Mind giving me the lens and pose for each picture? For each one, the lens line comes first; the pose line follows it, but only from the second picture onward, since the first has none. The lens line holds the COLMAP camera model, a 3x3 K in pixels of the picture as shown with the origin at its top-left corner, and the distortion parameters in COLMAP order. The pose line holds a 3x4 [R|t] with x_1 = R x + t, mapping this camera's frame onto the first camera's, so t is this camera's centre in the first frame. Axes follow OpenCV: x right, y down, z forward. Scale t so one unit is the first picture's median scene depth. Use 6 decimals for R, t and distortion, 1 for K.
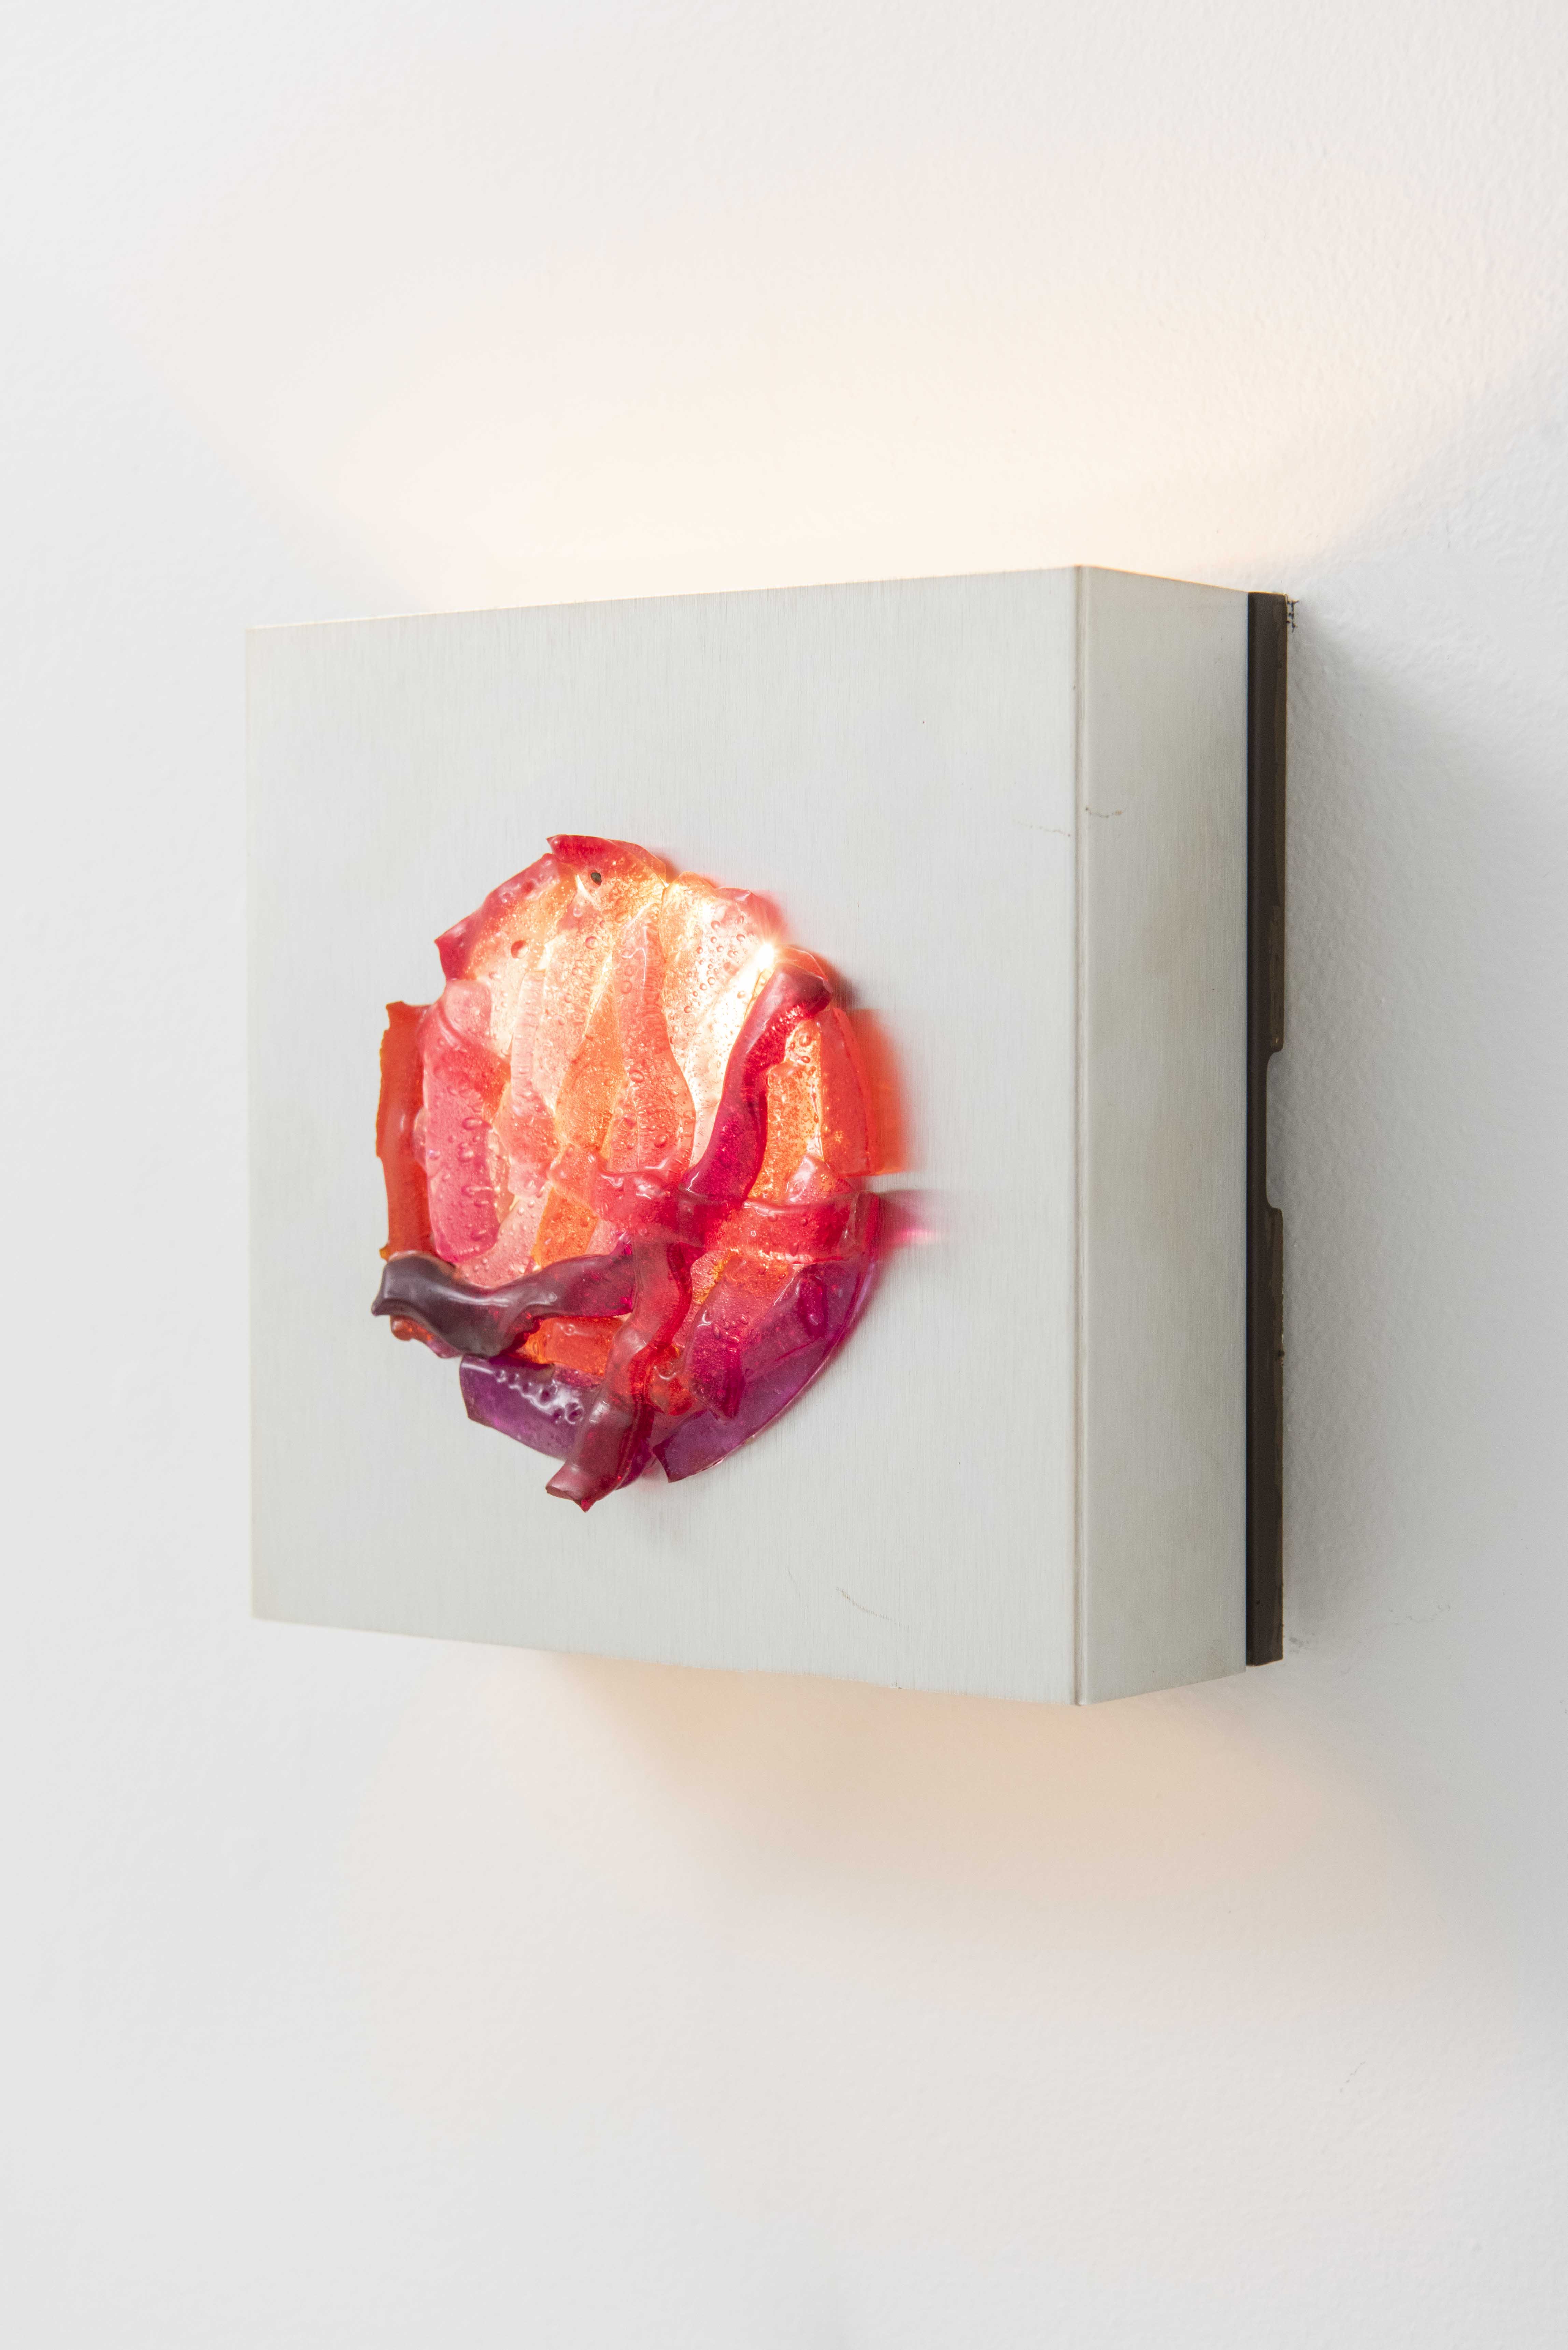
lens RADIAL K [[3739.1, 0, 768.2], [0, 3739.1, 1179.0], [0, 0, 1]] dist [-0.001105, 0.000000]
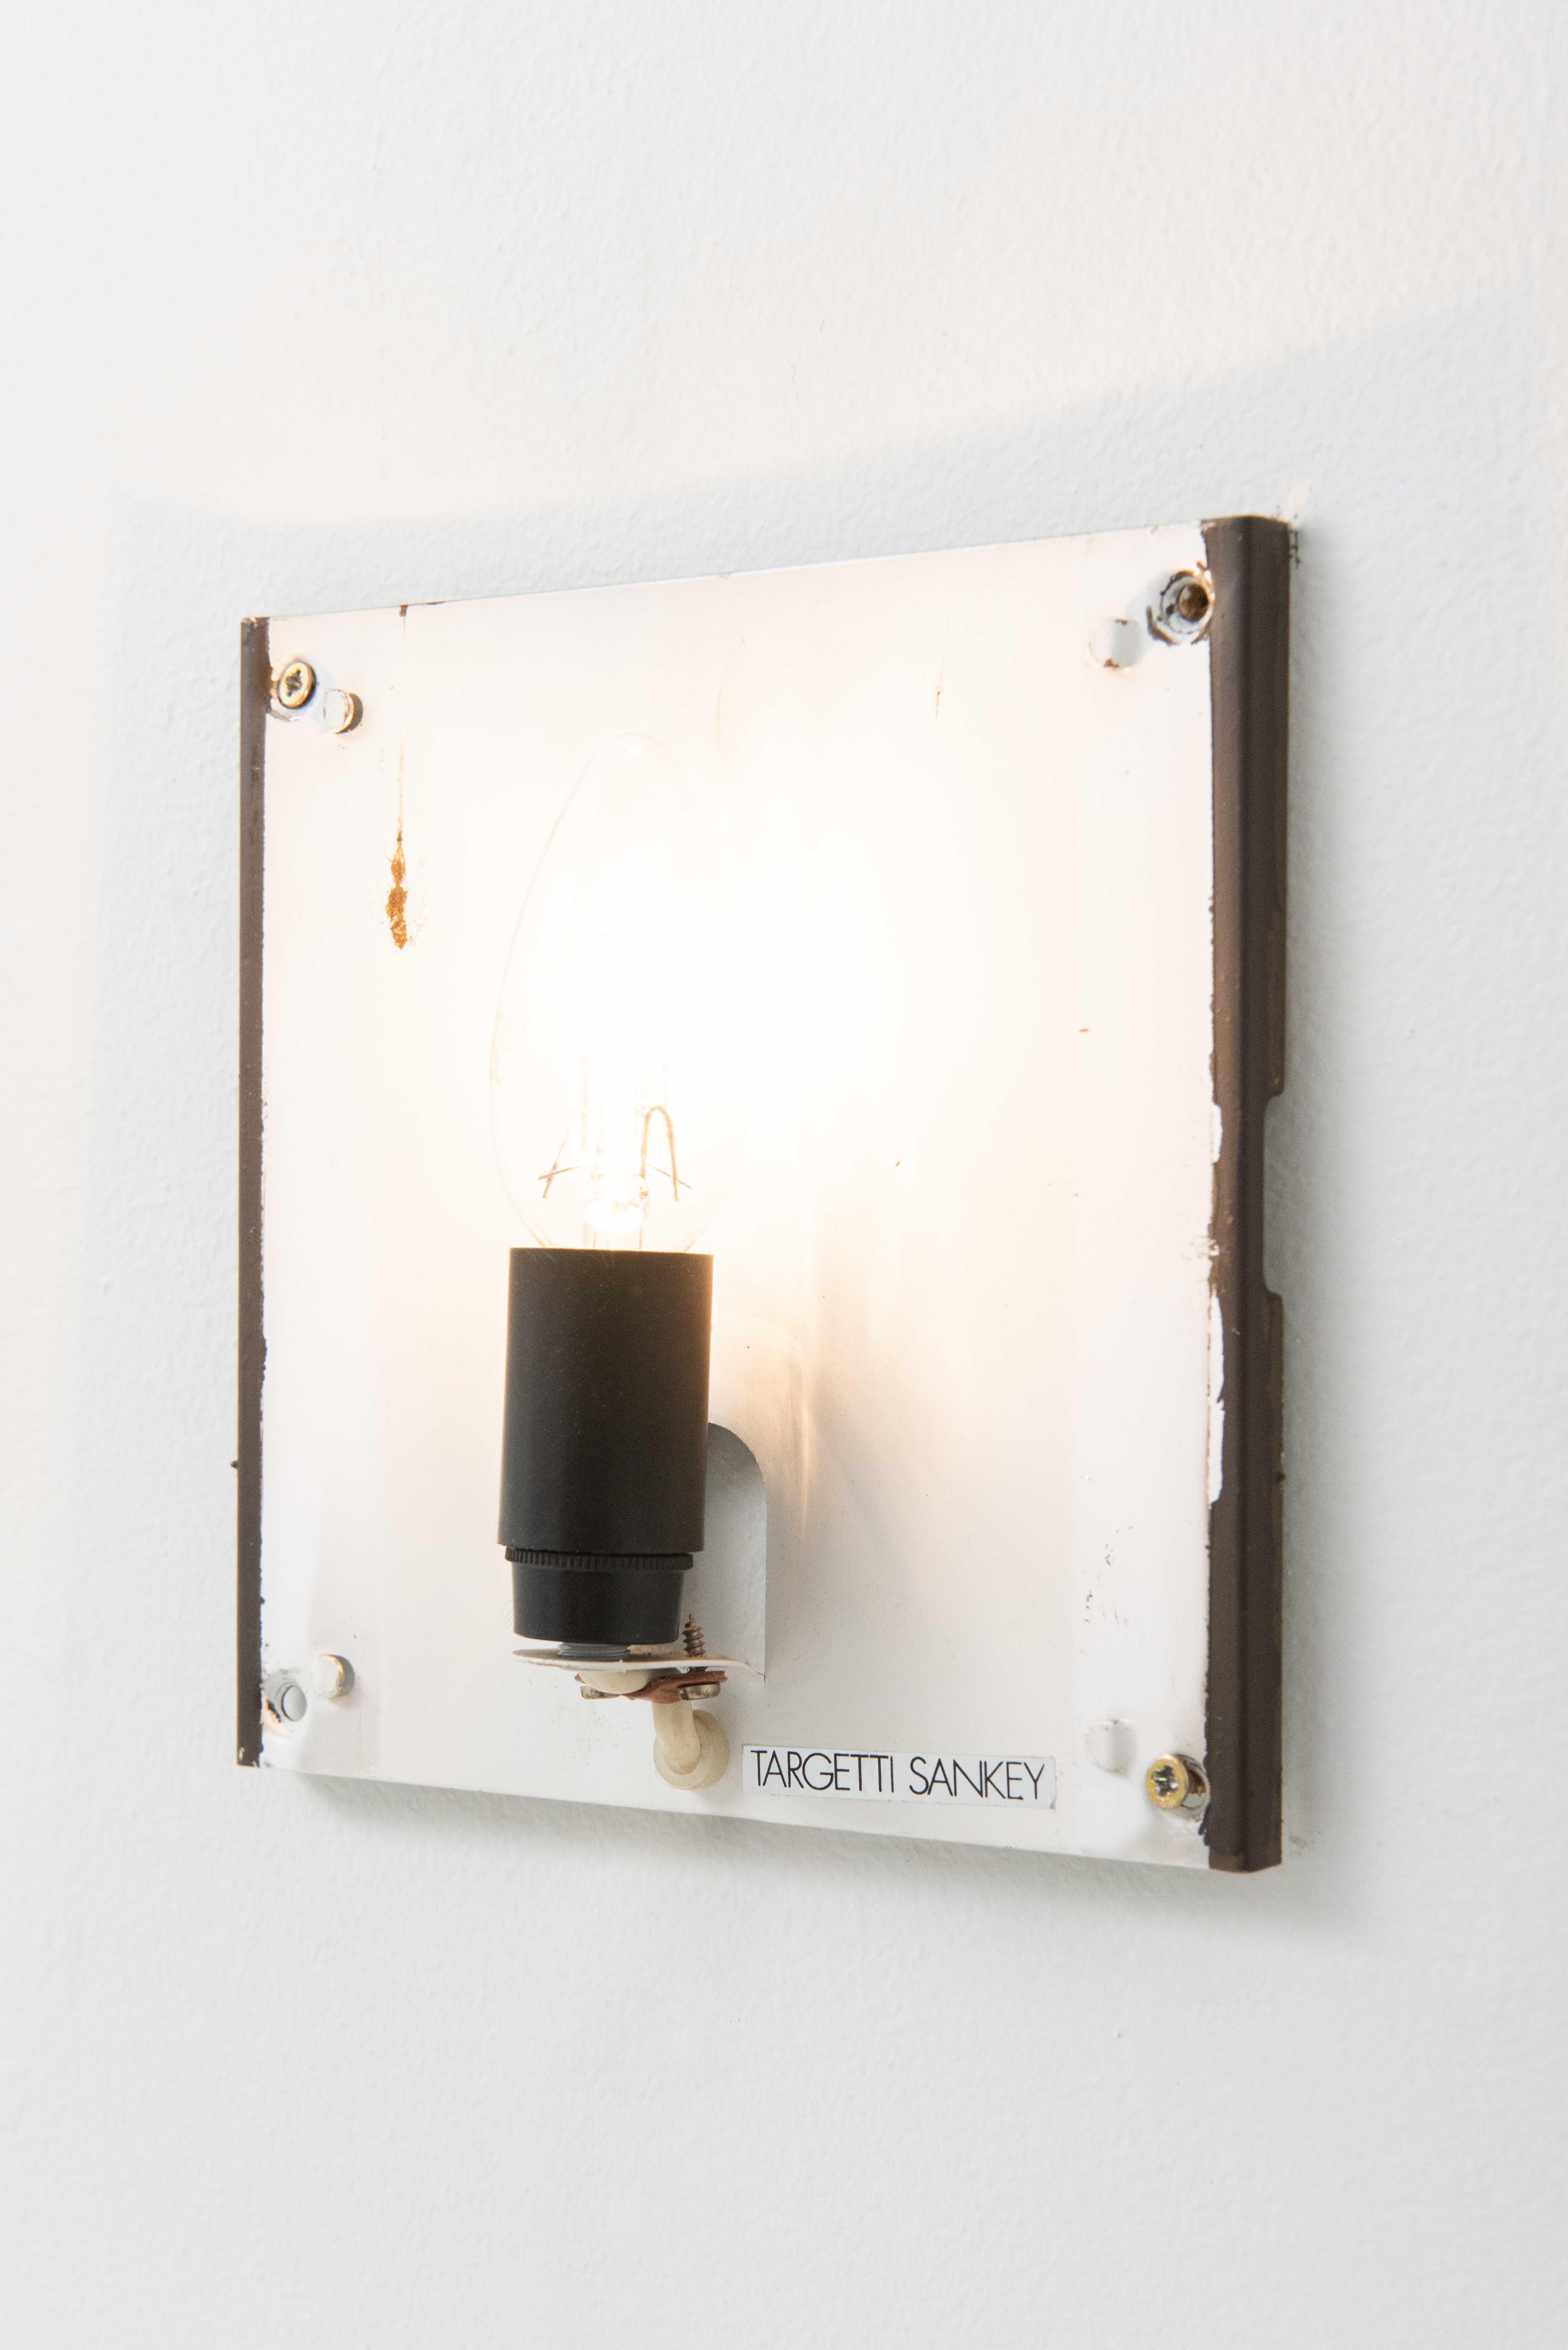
lens RADIAL K [[3739.0, 0, 790.2], [0, 3739.0, 1183.5], [0, 0, 1]] dist [-0.001105, 0.000000]
pose [[0.999361, 0.004828, 0.035422, 0.004922], [-0.003648, 0.999439, -0.033285, 0.011344], [-0.035563, 0.033135, 0.998818, 0.211624]]
